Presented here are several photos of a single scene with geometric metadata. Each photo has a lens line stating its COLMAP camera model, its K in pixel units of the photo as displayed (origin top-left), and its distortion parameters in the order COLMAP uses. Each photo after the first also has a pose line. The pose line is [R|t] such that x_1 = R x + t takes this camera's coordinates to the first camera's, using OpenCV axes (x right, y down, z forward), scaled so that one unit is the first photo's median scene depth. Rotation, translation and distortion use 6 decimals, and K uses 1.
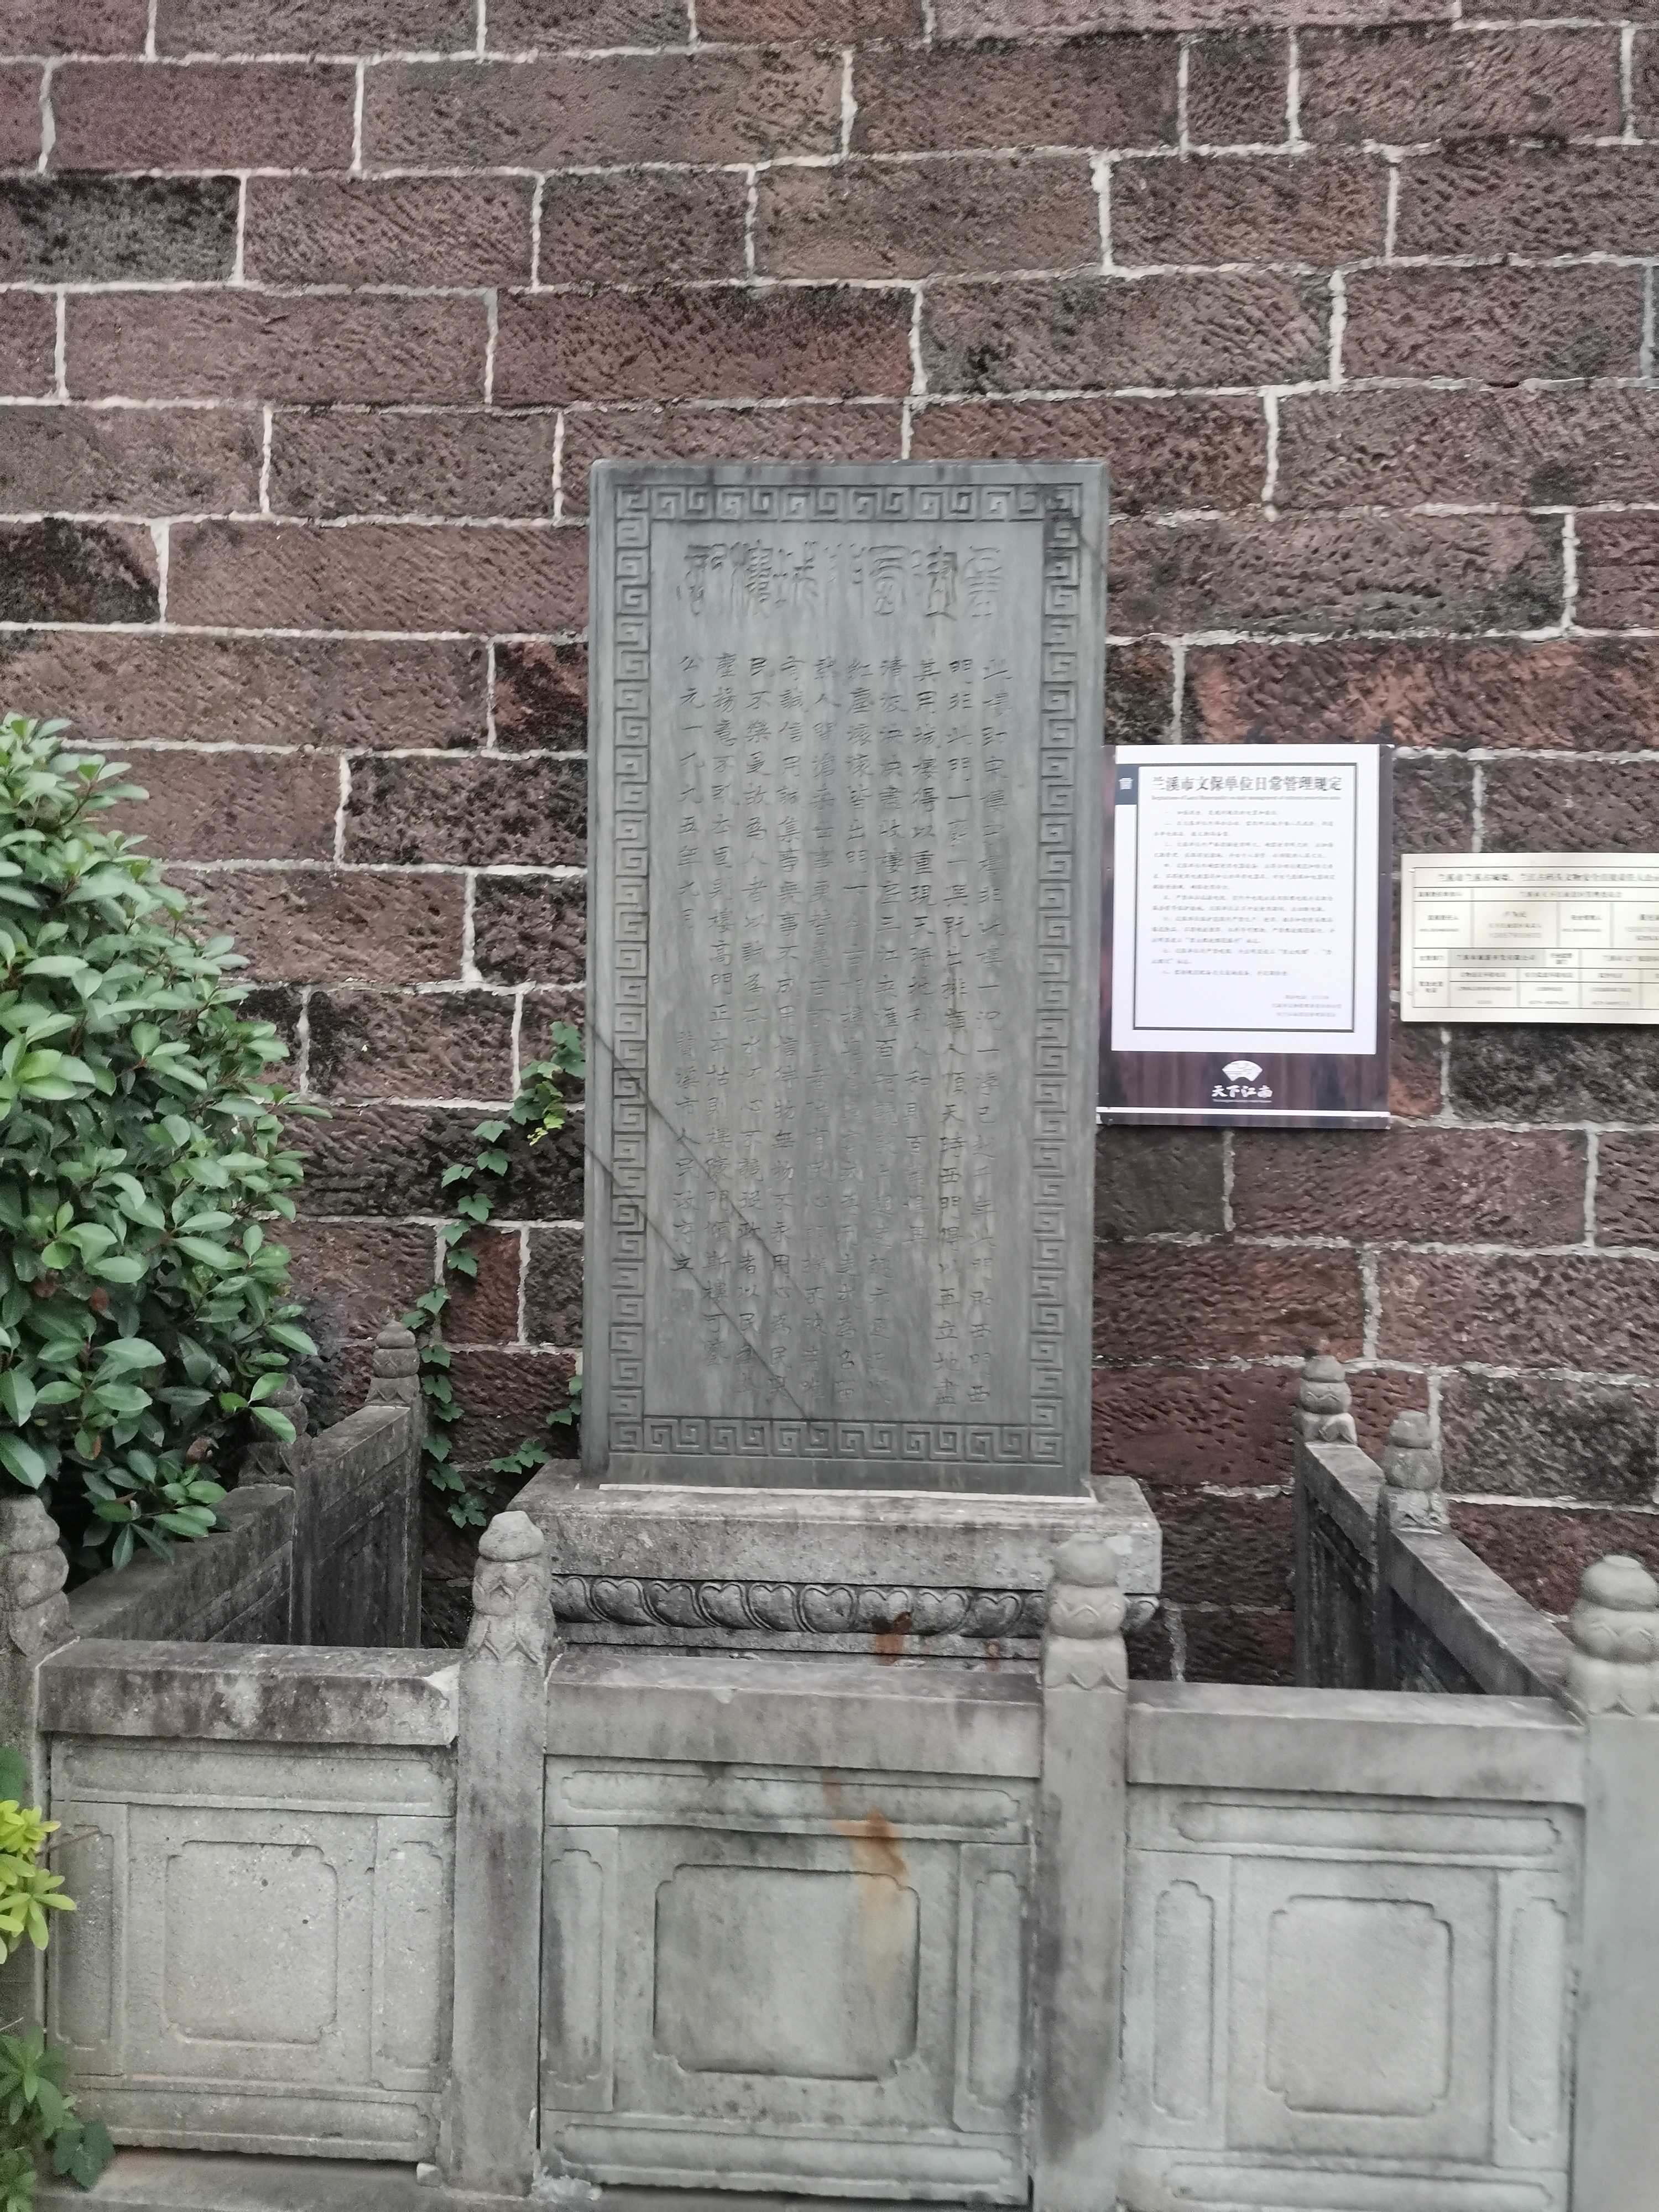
lens RADIAL K [[1581.9, 0, 827.3], [0, 1581.9, 1108.1], [0, 0, 1]] dist [0.091160, -0.111563]
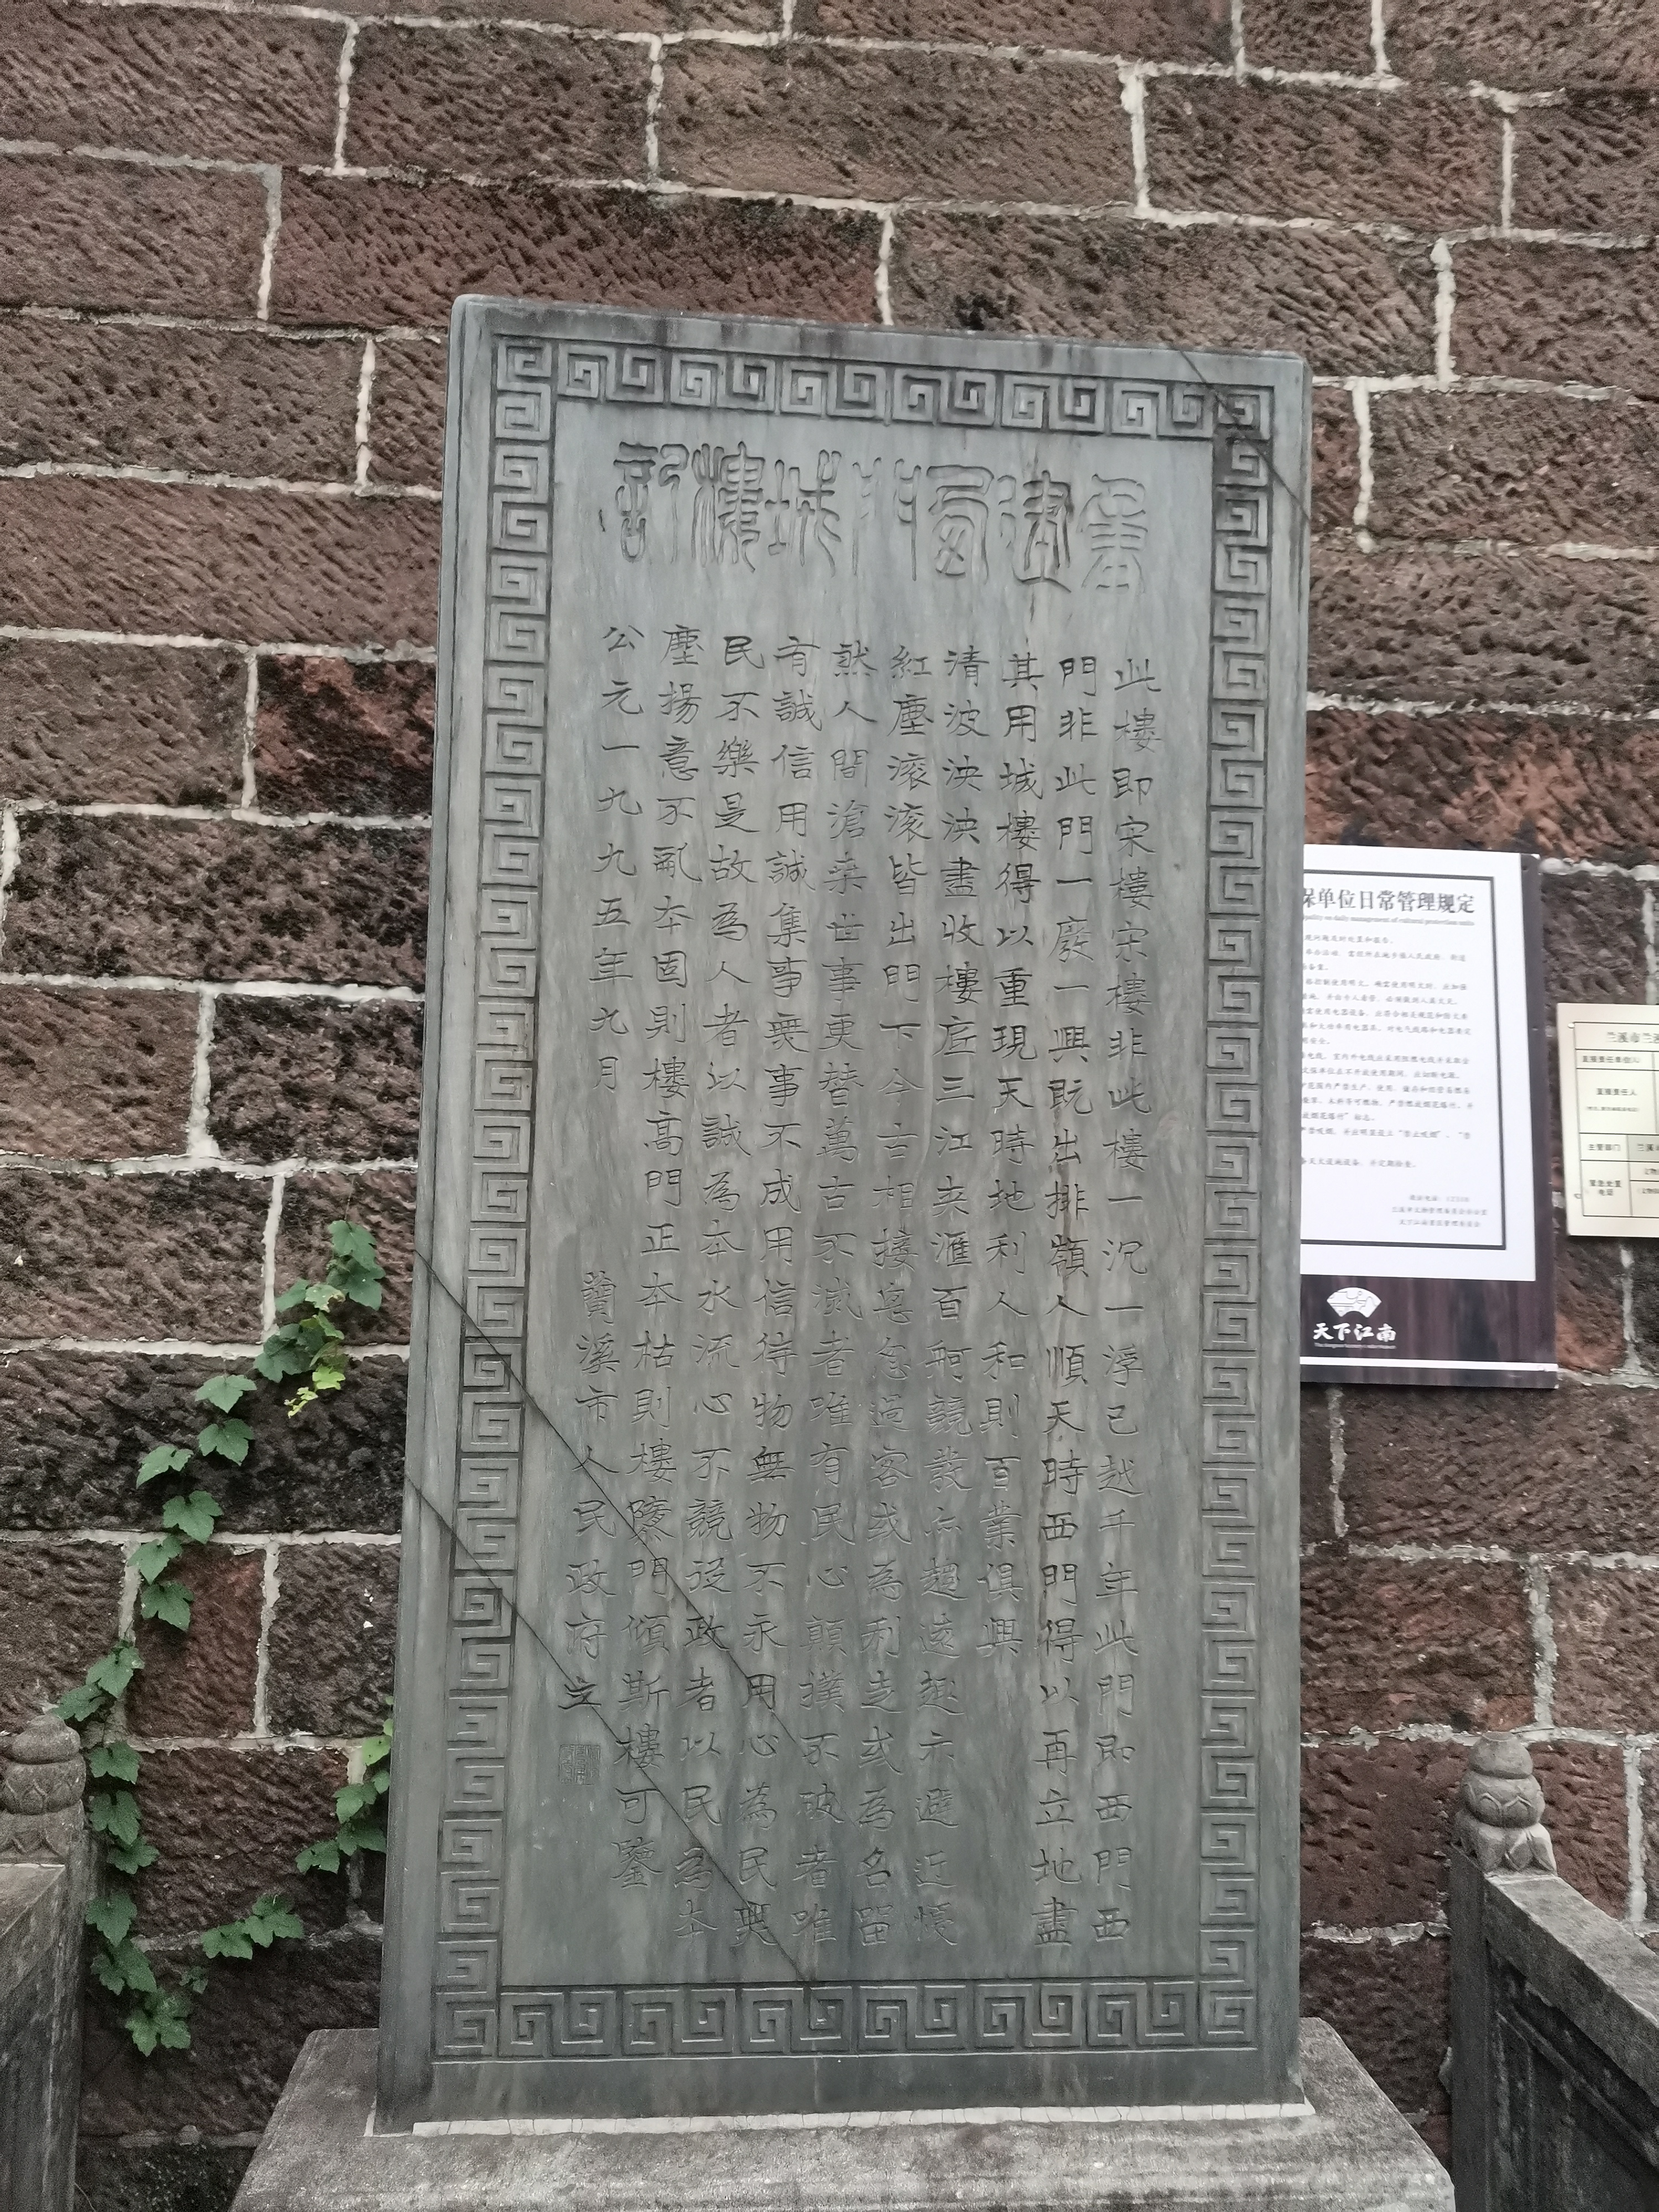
lens RADIAL K [[1581.9, 0, 827.3], [0, 1581.9, 1108.1], [0, 0, 1]] dist [0.091160, -0.111563]
pose [[0.988262, 0.017980, 0.151709, -0.075073], [-0.004051, 0.995785, -0.091624, -0.042974], [-0.152717, 0.089934, 0.984169, 0.334633]]
